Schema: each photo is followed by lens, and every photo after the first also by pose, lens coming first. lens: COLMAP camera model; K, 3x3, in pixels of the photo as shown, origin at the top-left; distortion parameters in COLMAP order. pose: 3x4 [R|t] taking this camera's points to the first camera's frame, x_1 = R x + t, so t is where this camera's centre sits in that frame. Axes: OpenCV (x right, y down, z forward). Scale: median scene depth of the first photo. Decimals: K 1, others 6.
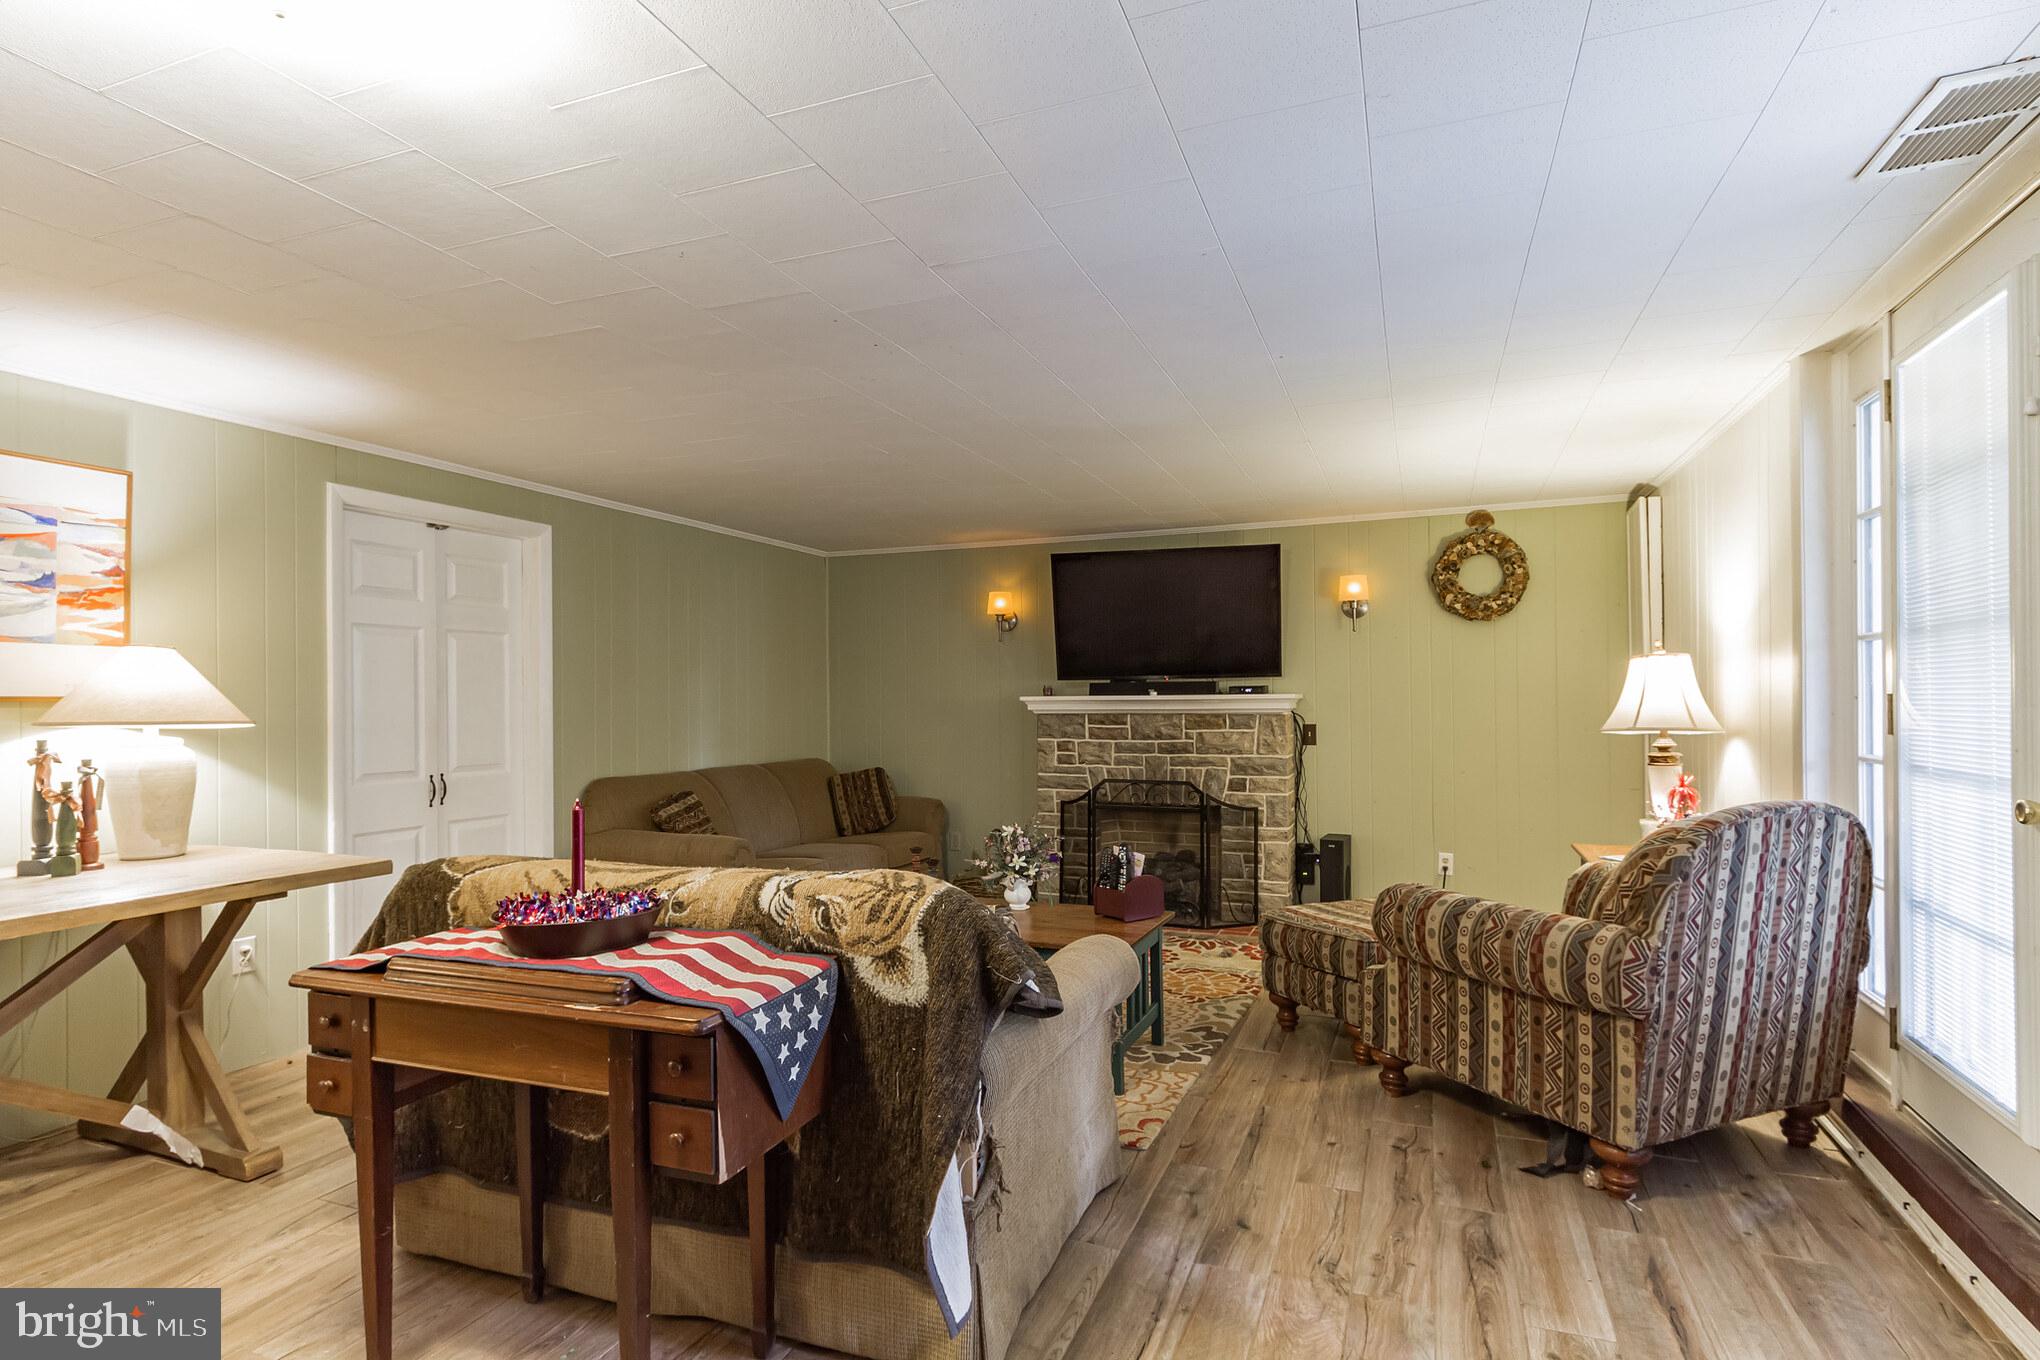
lens RADIAL K [[1025.1, 0, 1020.0], [0, 1025.1, 680.0], [0, 0, 1]] dist [-0.001811, -0.001049]
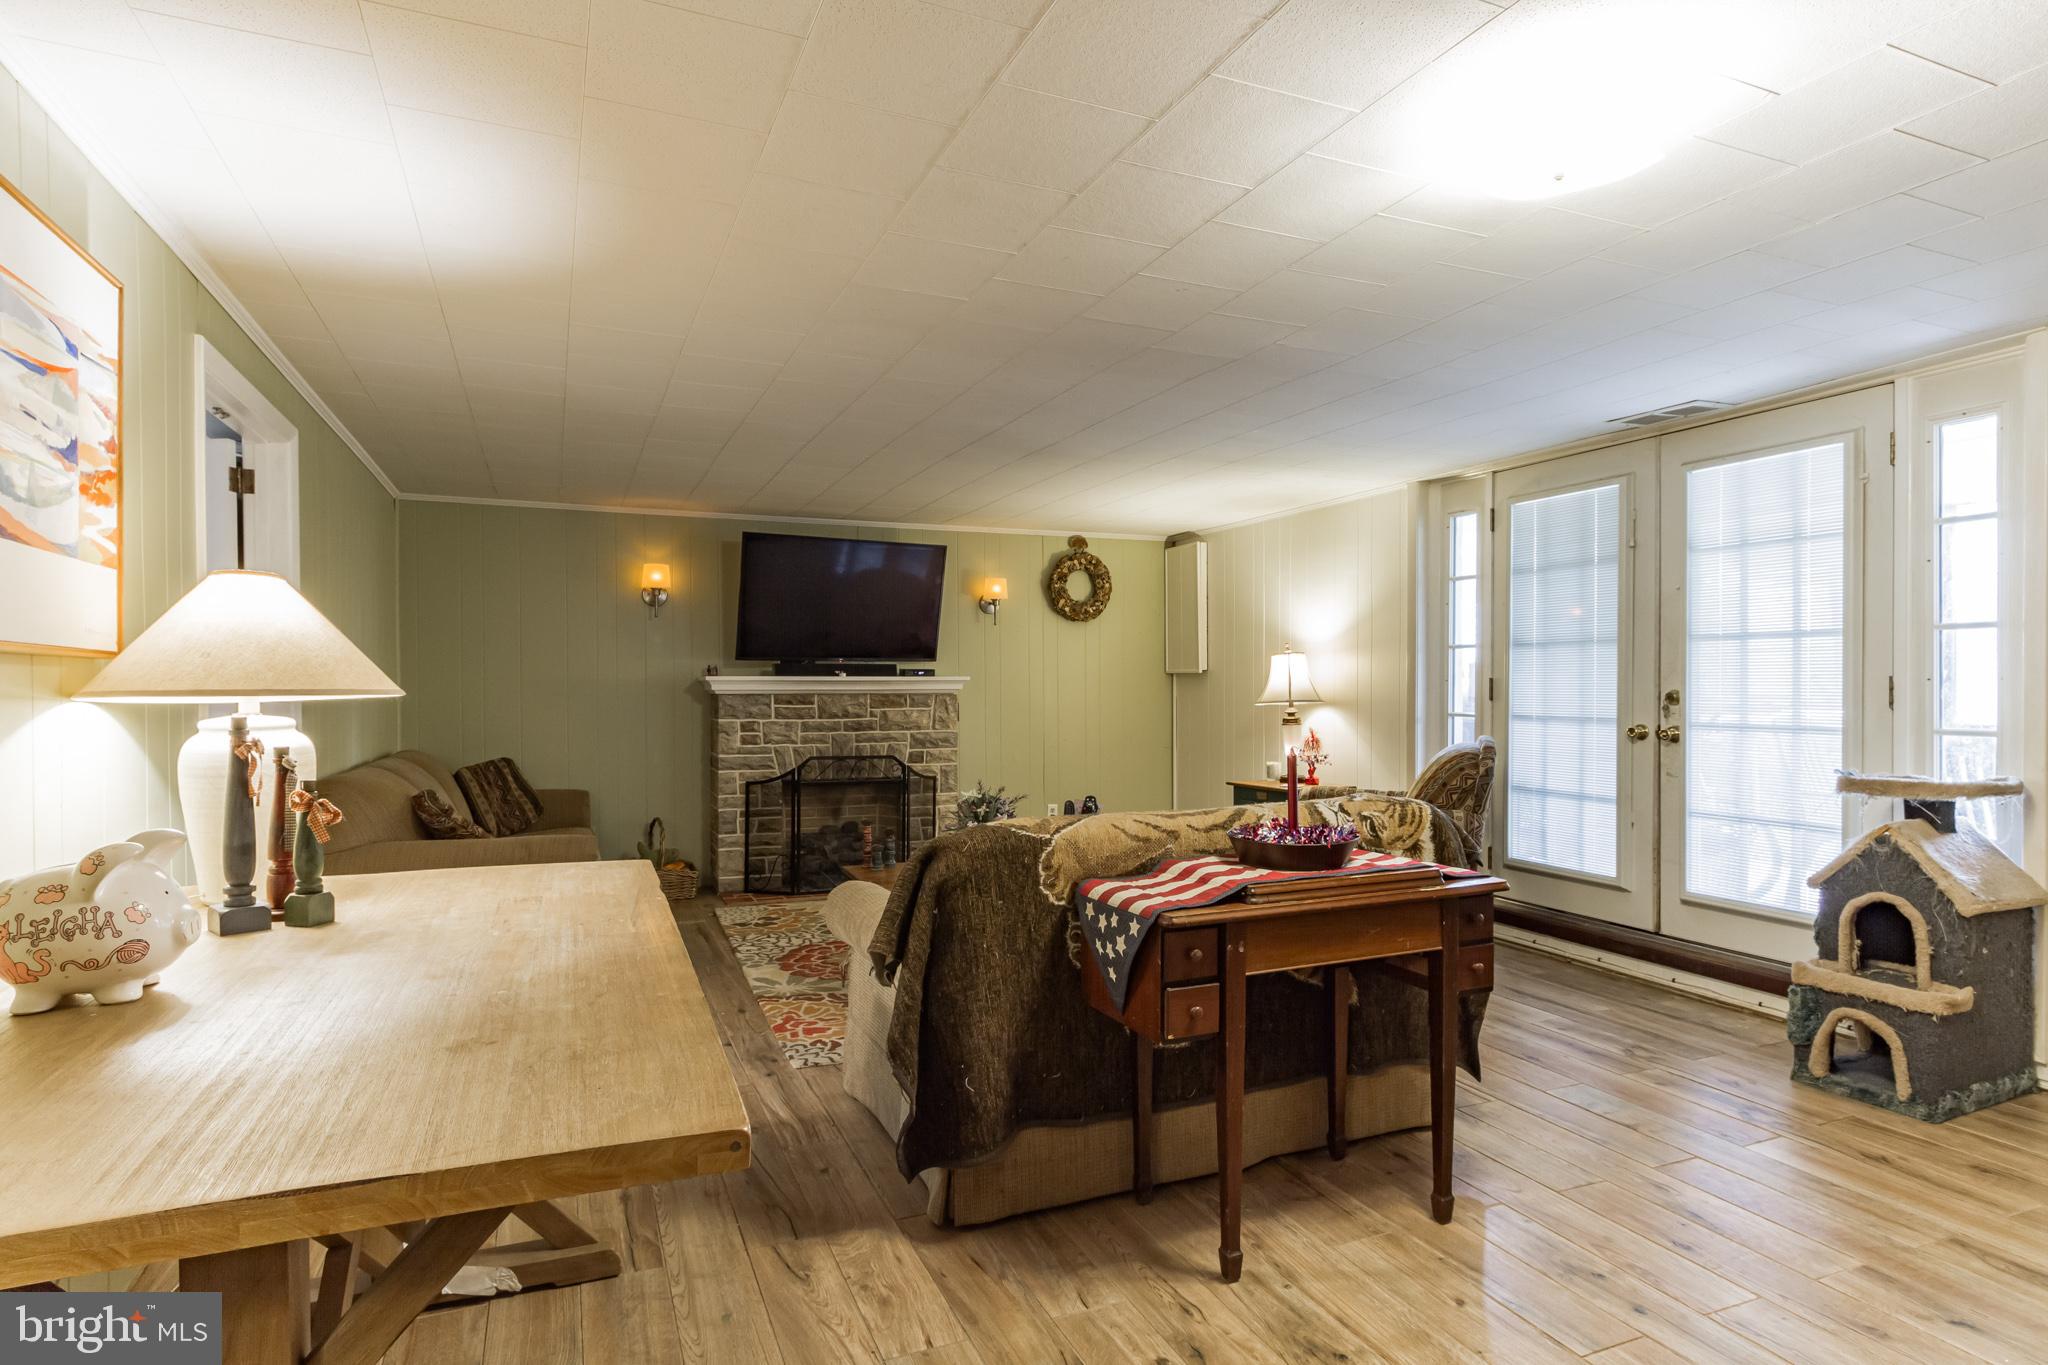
lens RADIAL K [[1029.1, 0, 1024.0], [0, 1029.1, 682.5], [0, 0, 1]] dist [-0.001811, -0.001049]
pose [[0.733271, 0.008526, 0.679883, -0.464020], [-0.017796, 0.999819, 0.006656, 0.010960], [-0.679704, -0.016980, 0.733290, 0.094456]]
